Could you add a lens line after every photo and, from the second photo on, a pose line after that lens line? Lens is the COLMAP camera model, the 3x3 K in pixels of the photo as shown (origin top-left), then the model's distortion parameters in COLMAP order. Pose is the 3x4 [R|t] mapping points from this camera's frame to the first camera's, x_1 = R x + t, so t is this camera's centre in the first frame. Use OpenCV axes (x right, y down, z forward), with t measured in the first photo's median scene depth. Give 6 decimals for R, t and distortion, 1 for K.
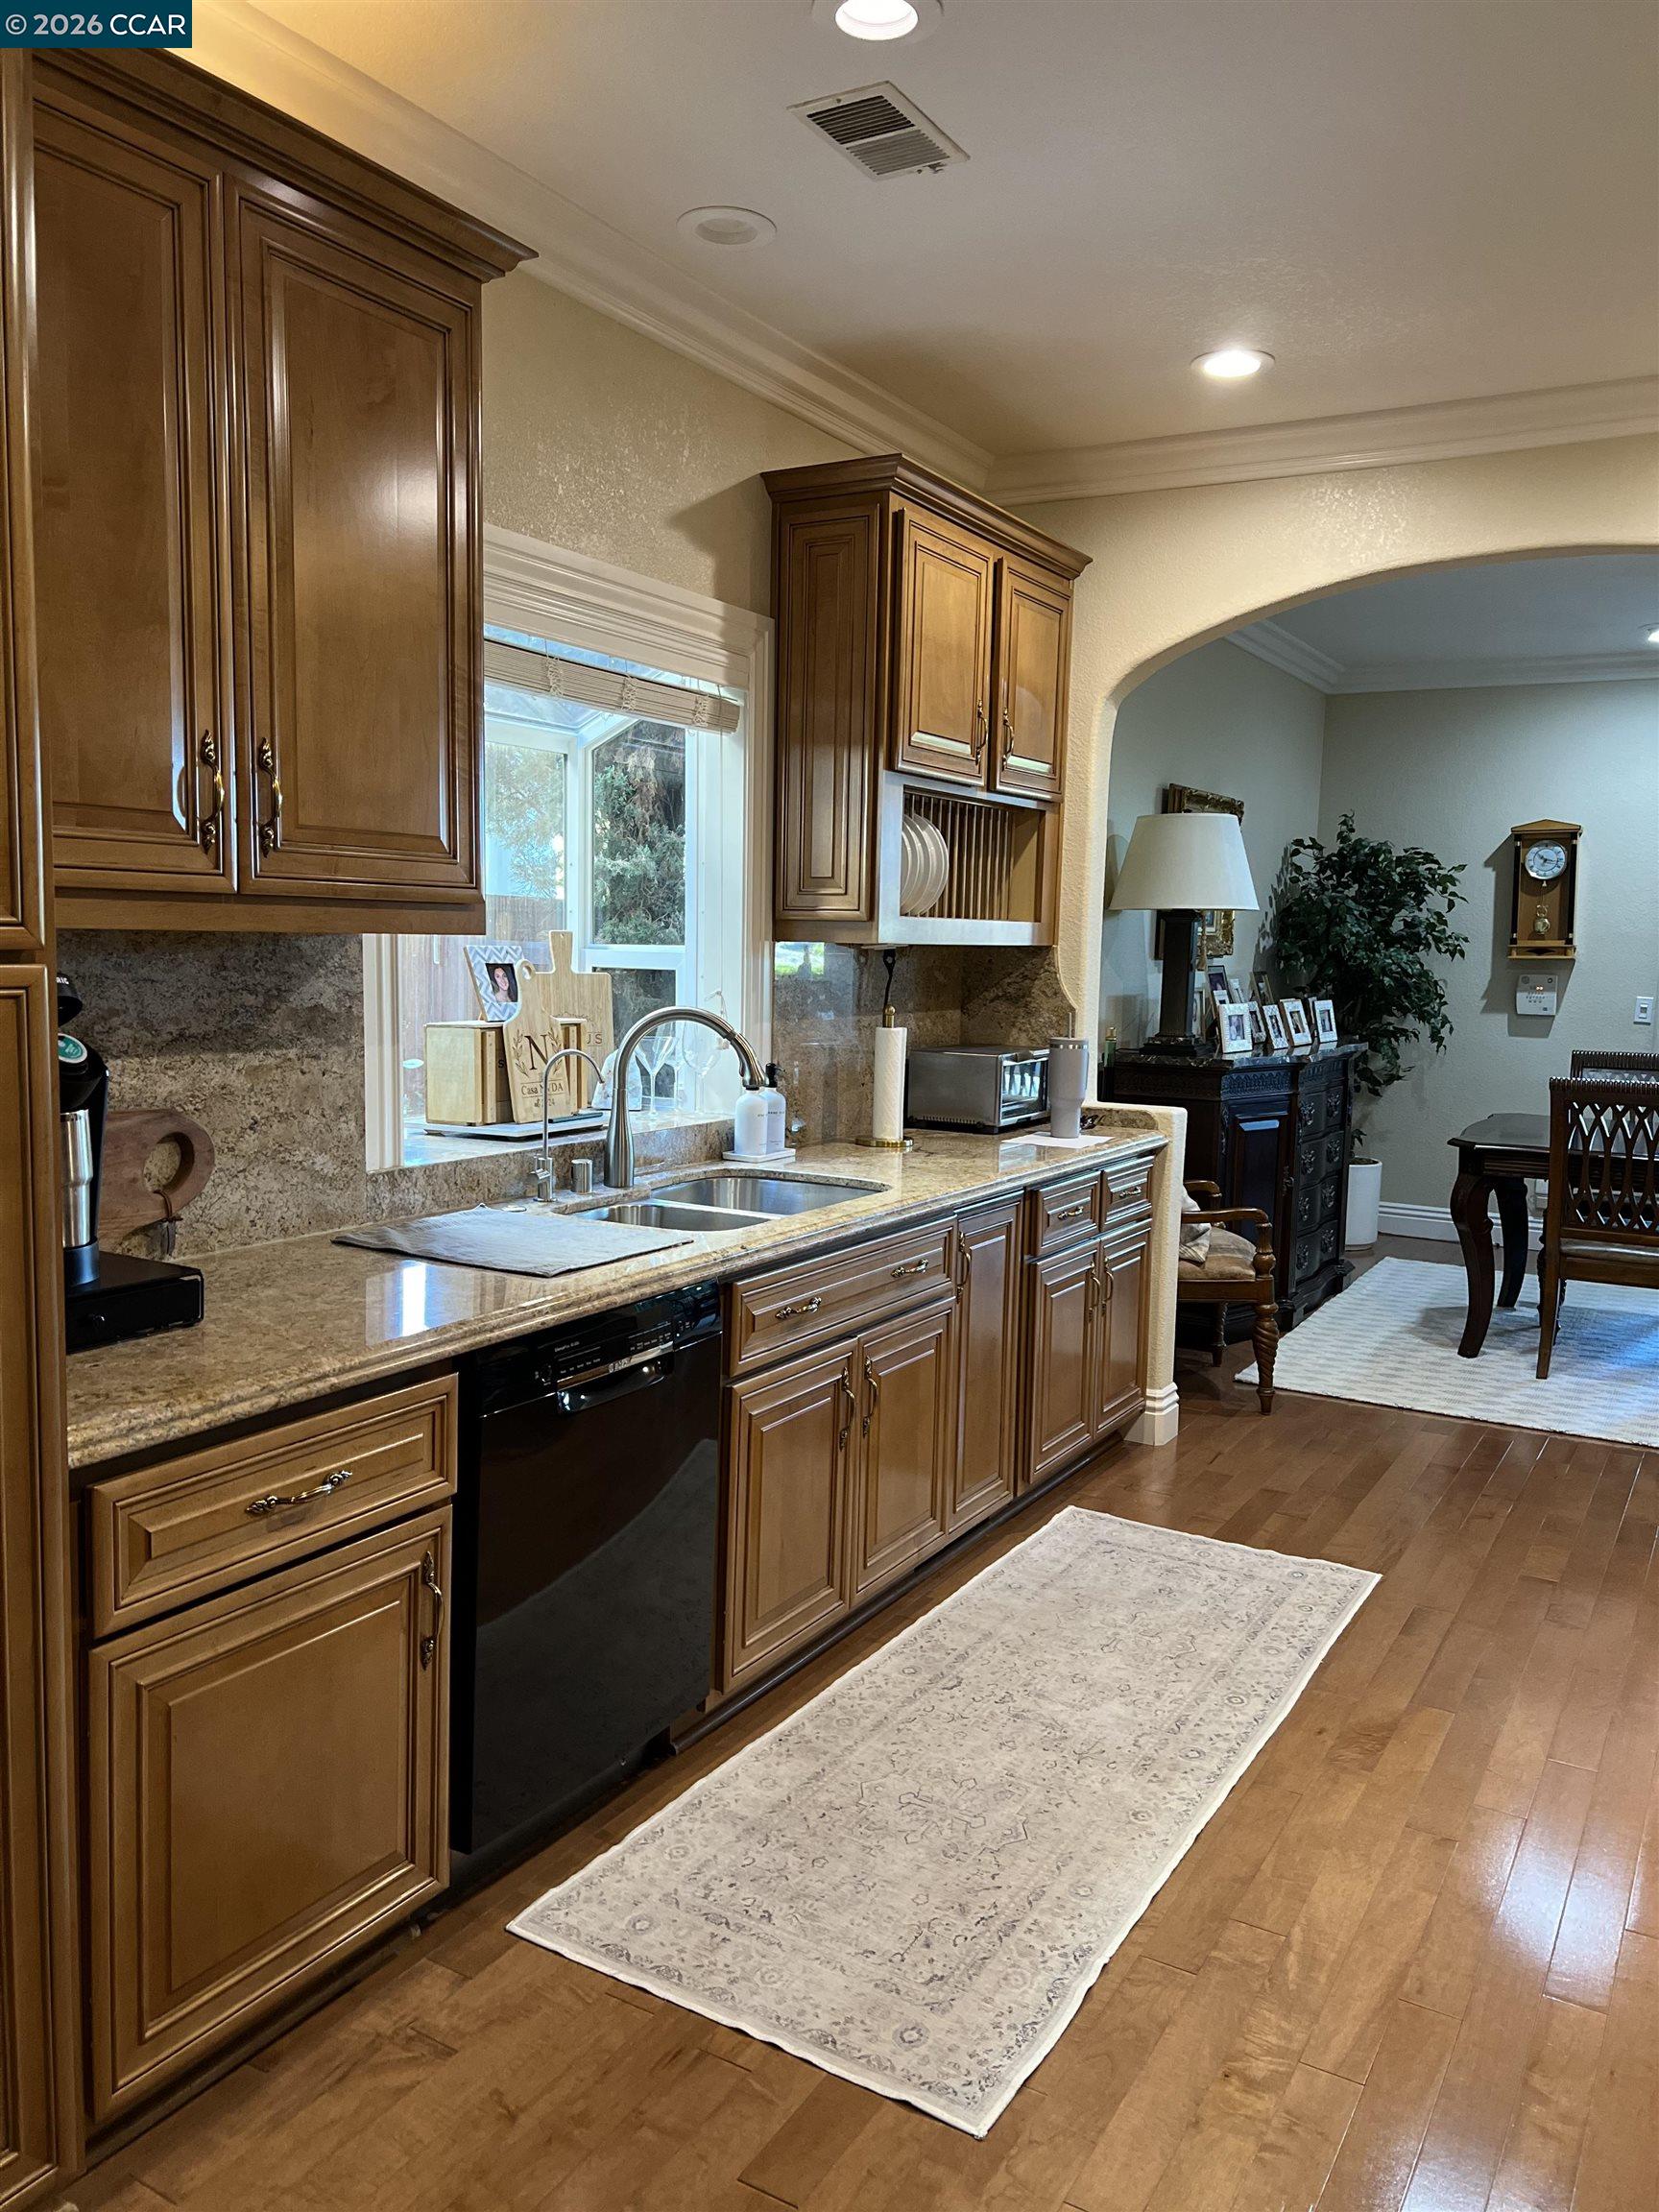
lens RADIAL K [[1677.1, 0, 829.2], [0, 1677.1, 1112.0], [0, 0, 1]] dist [0.024432, -0.026915]
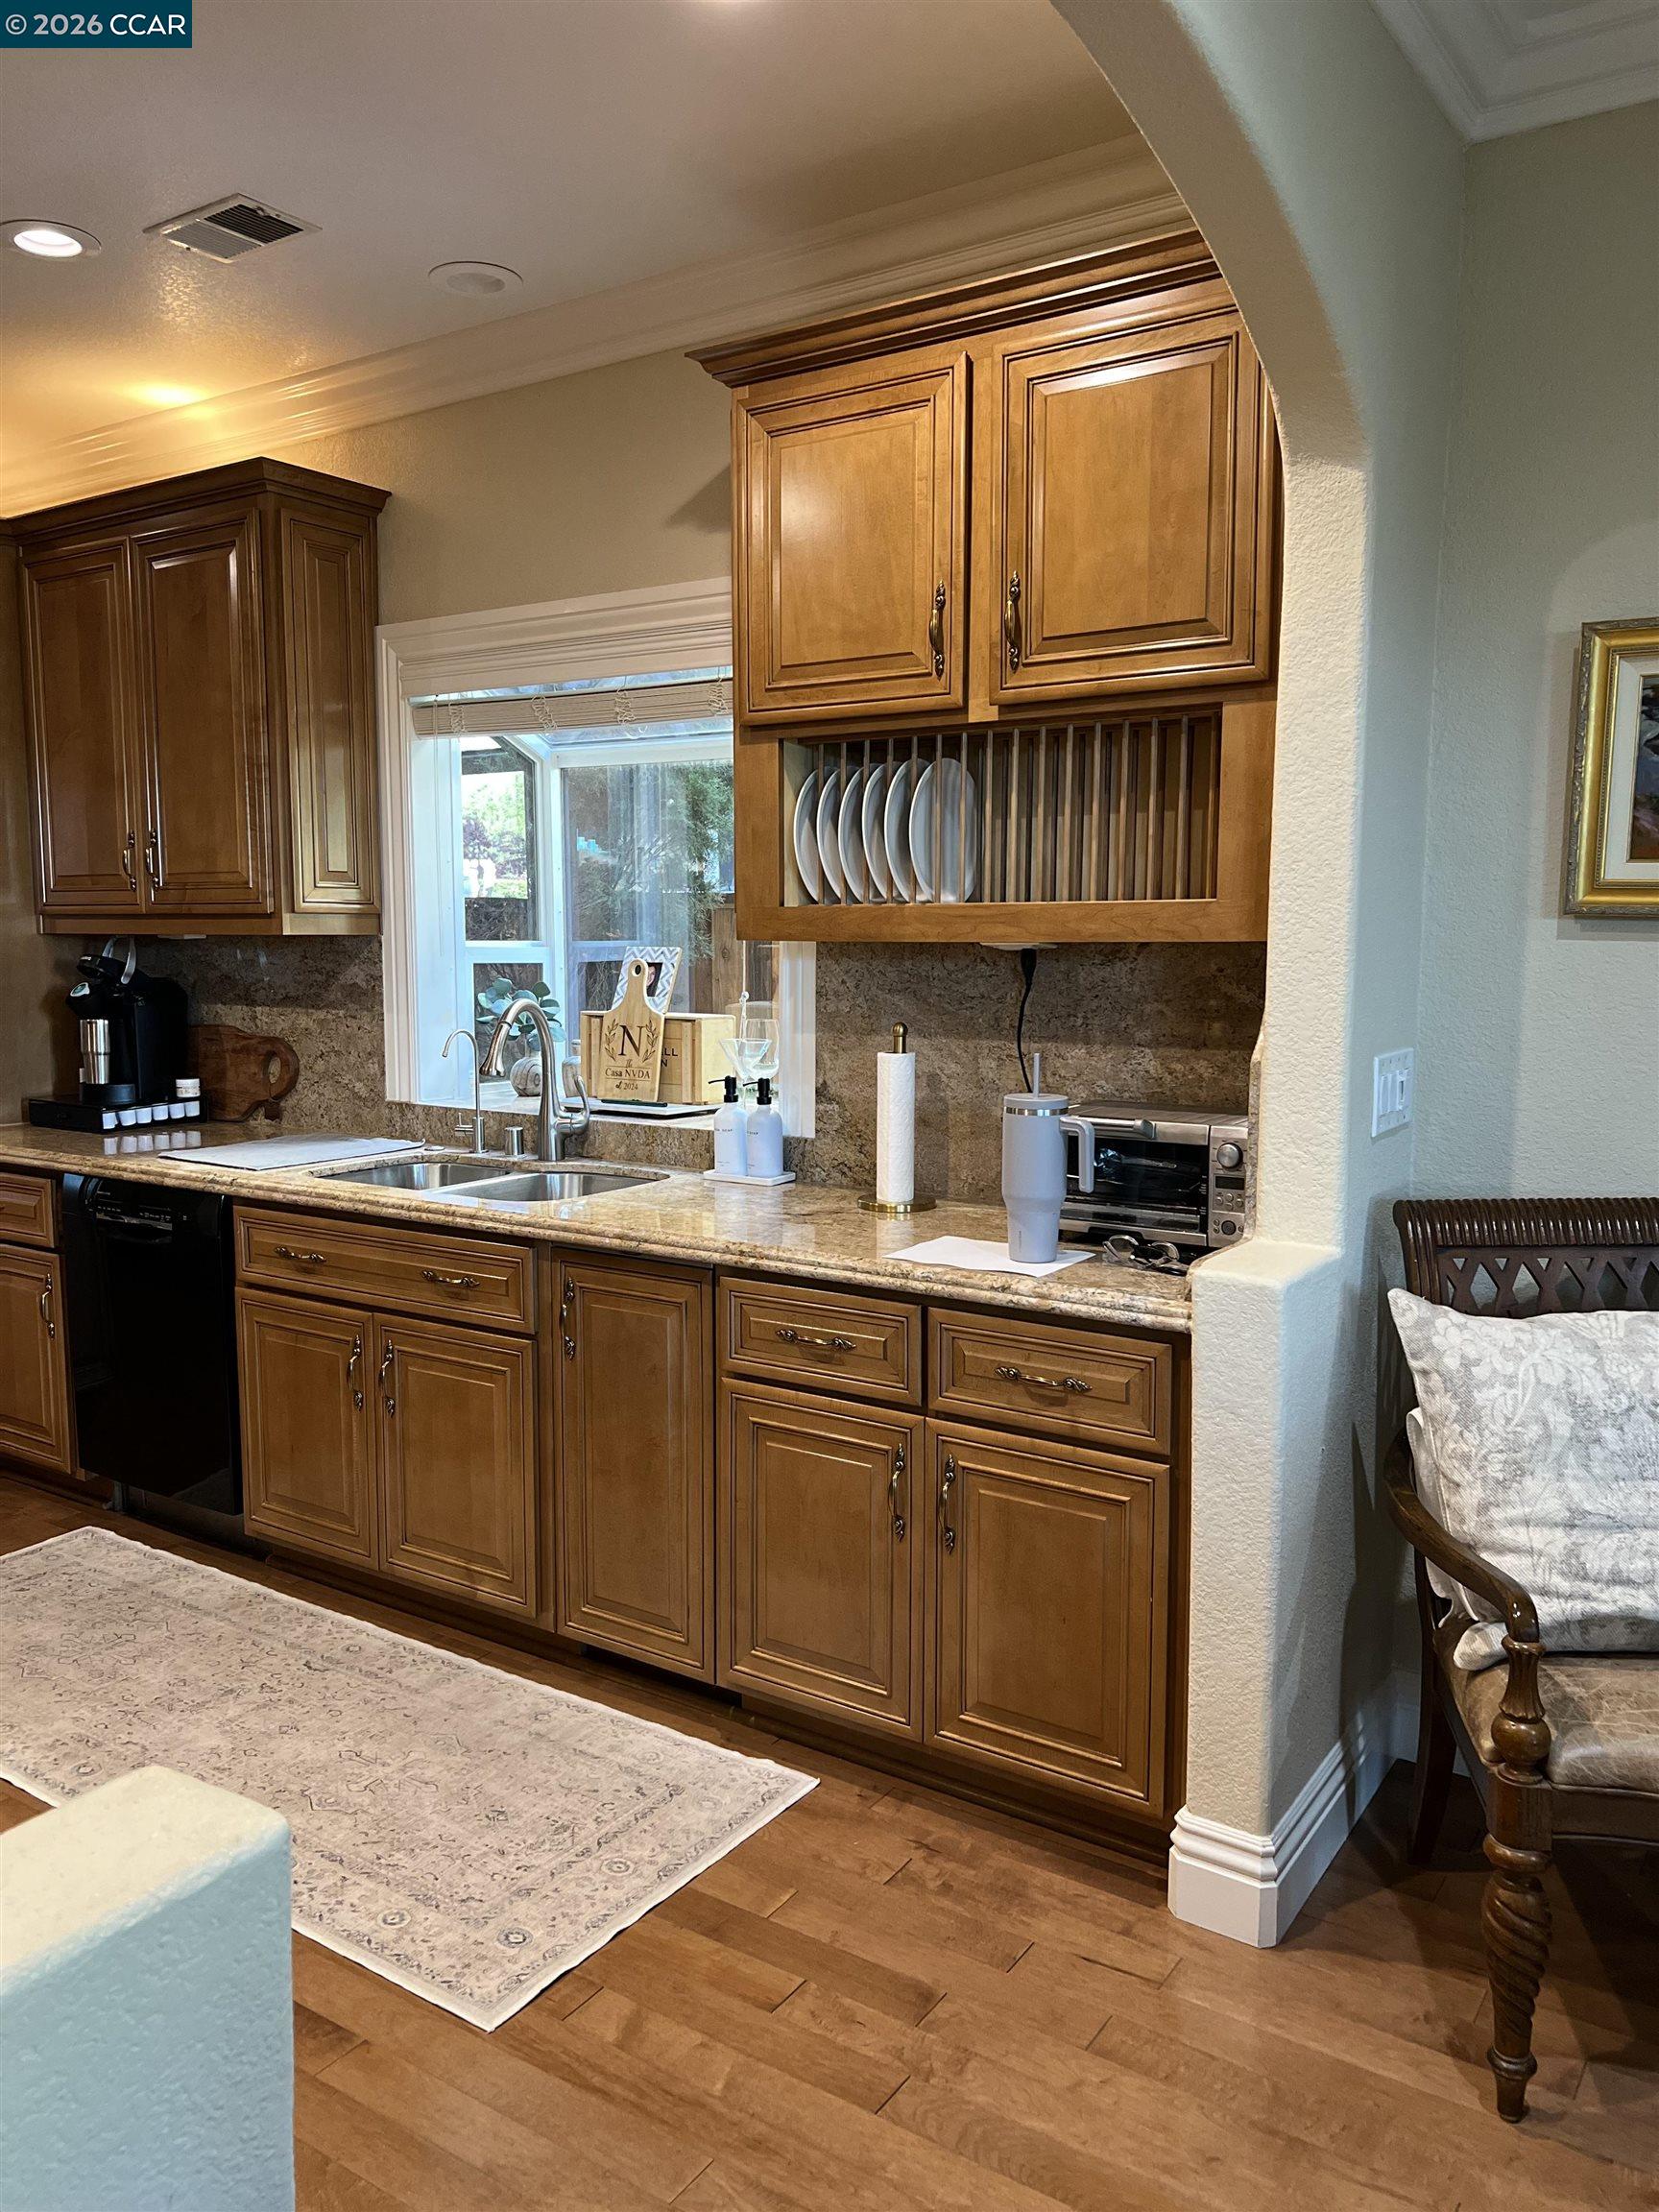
lens RADIAL K [[1677.1, 0, 818.2], [0, 1677.1, 1106.4], [0, 0, 1]] dist [0.024432, -0.026915]
pose [[-0.076251, 0.082222, -0.993693, 1.121197], [-0.107482, 0.990109, 0.090173, -0.128036], [0.991279, 0.113679, -0.066659, 1.448068]]
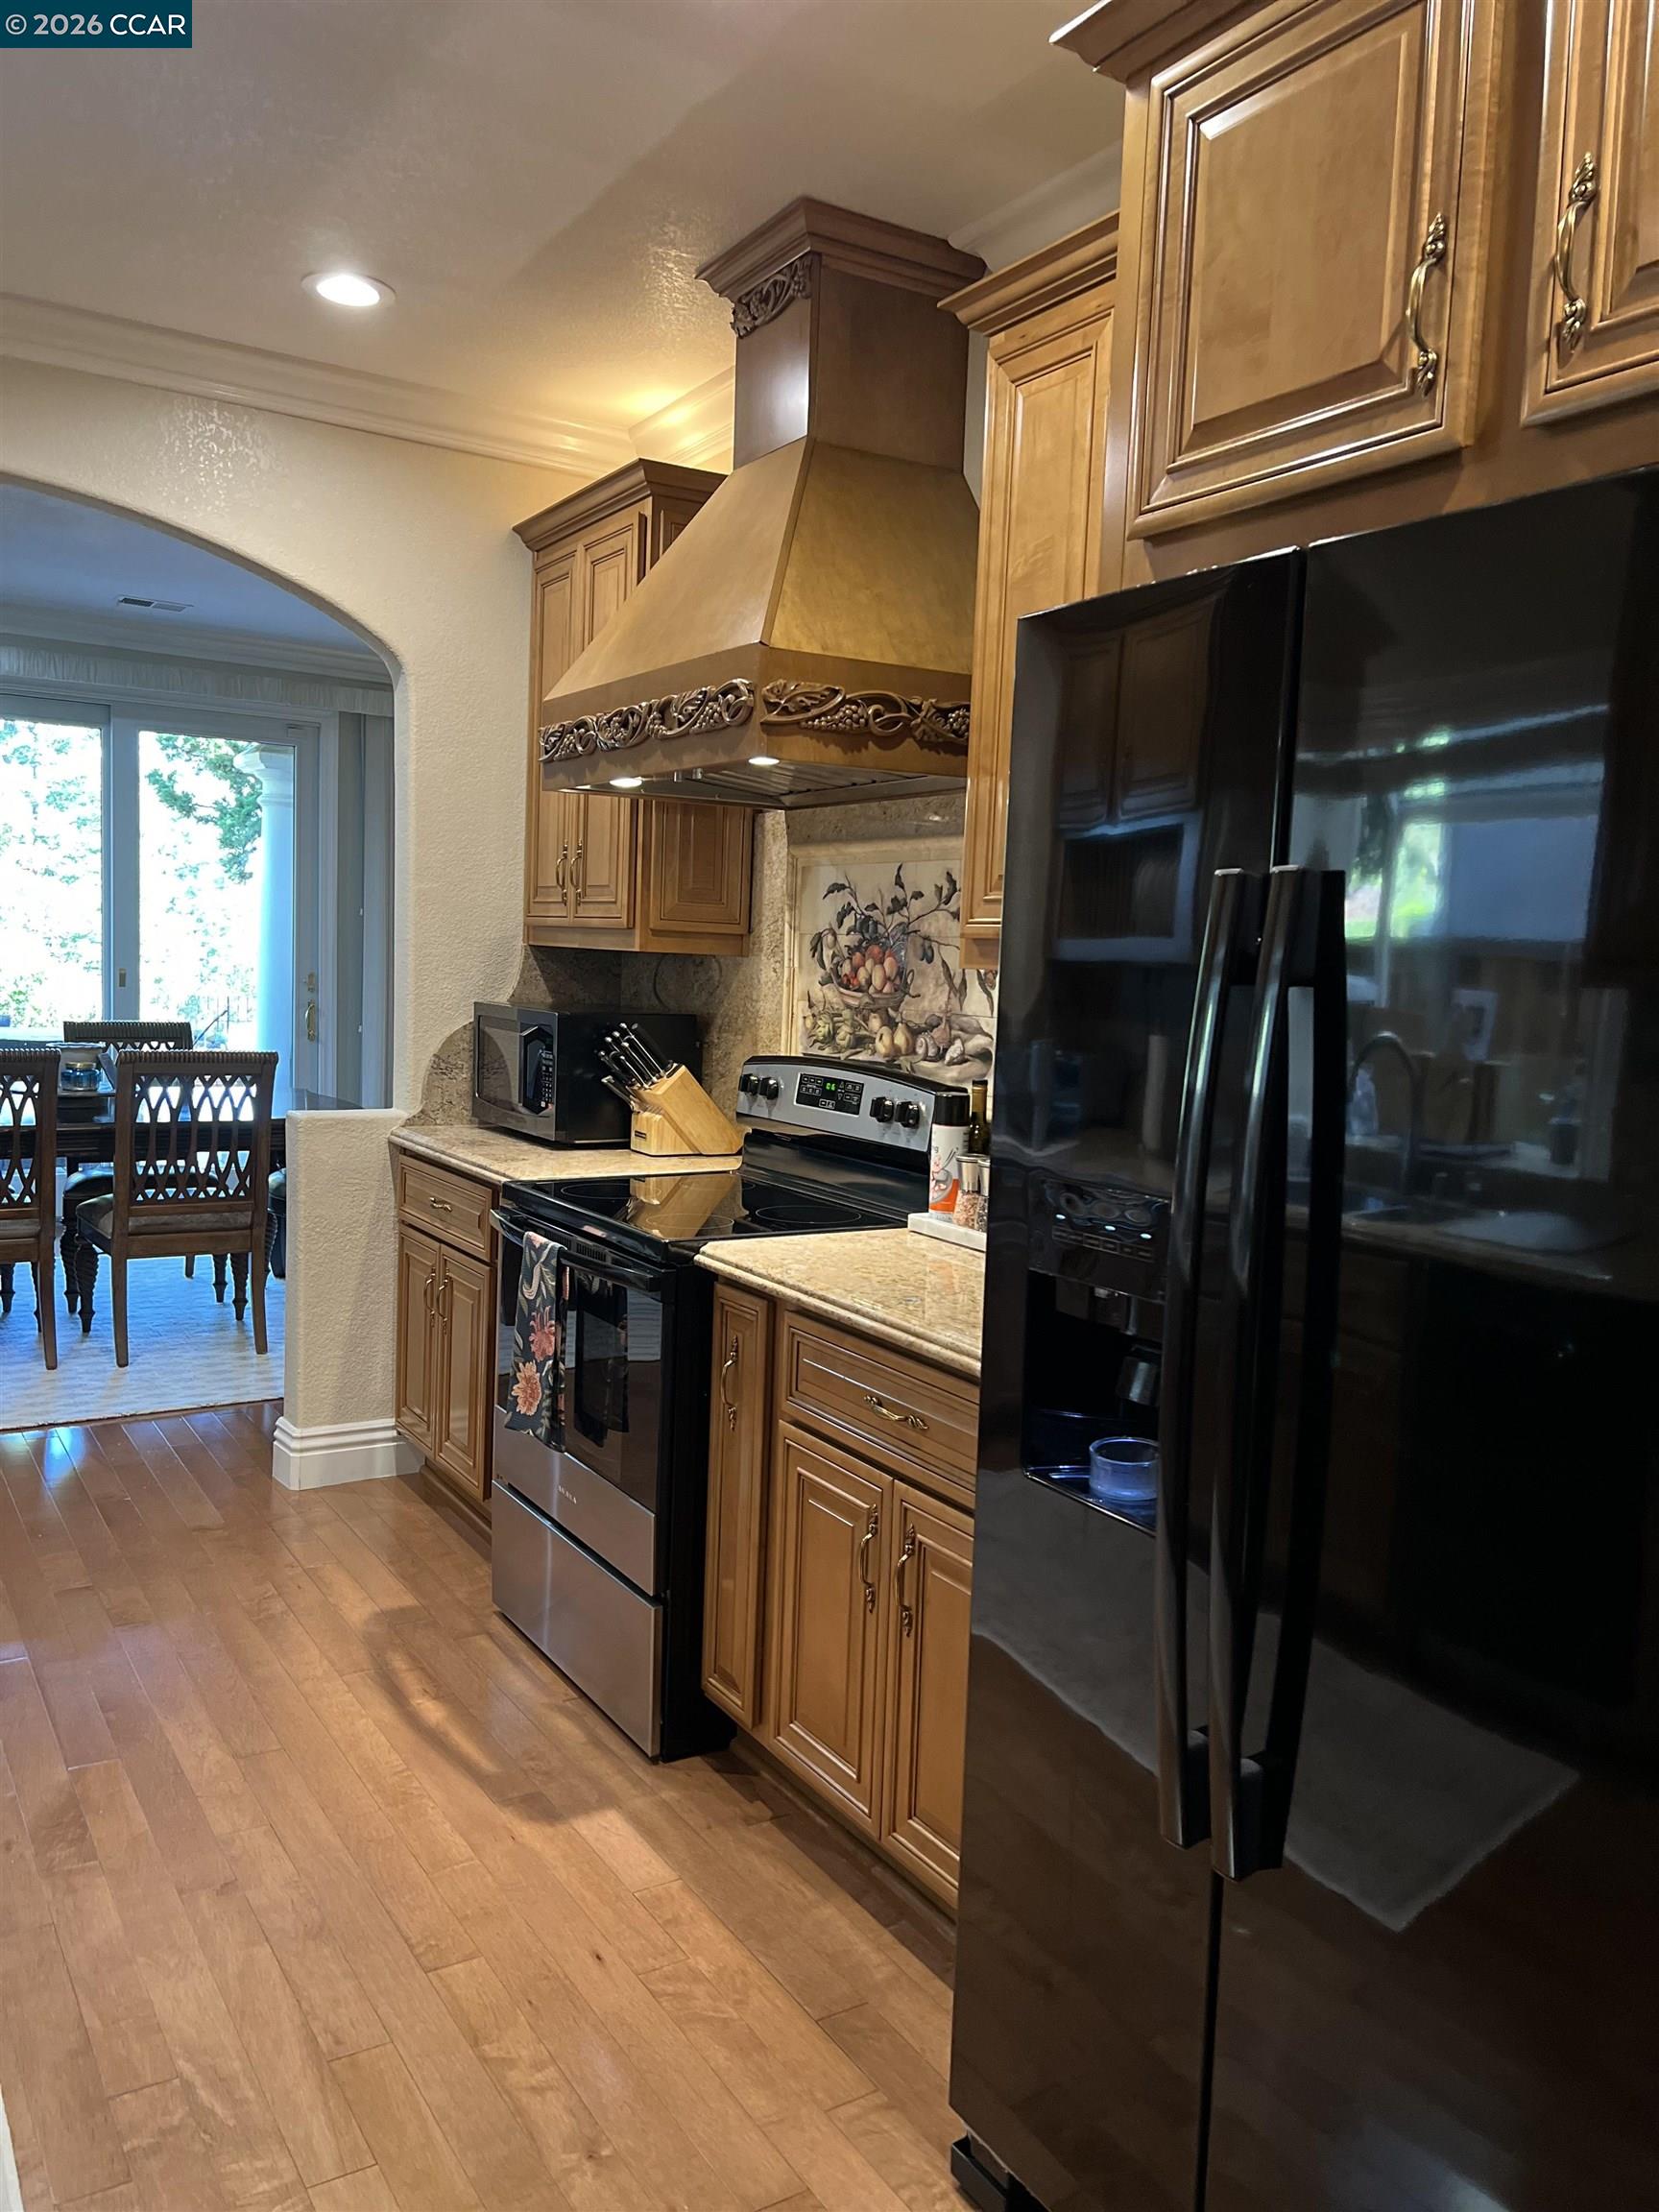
lens RADIAL K [[1677.1, 0, 838.5], [0, 1677.1, 1100.2], [0, 0, 1]] dist [0.024432, -0.026915]
pose [[0.463095, -0.087411, 0.881987, -0.240303], [0.069306, 0.995649, 0.062286, -0.026214], [-0.883595, 0.032283, 0.467139, 0.250785]]
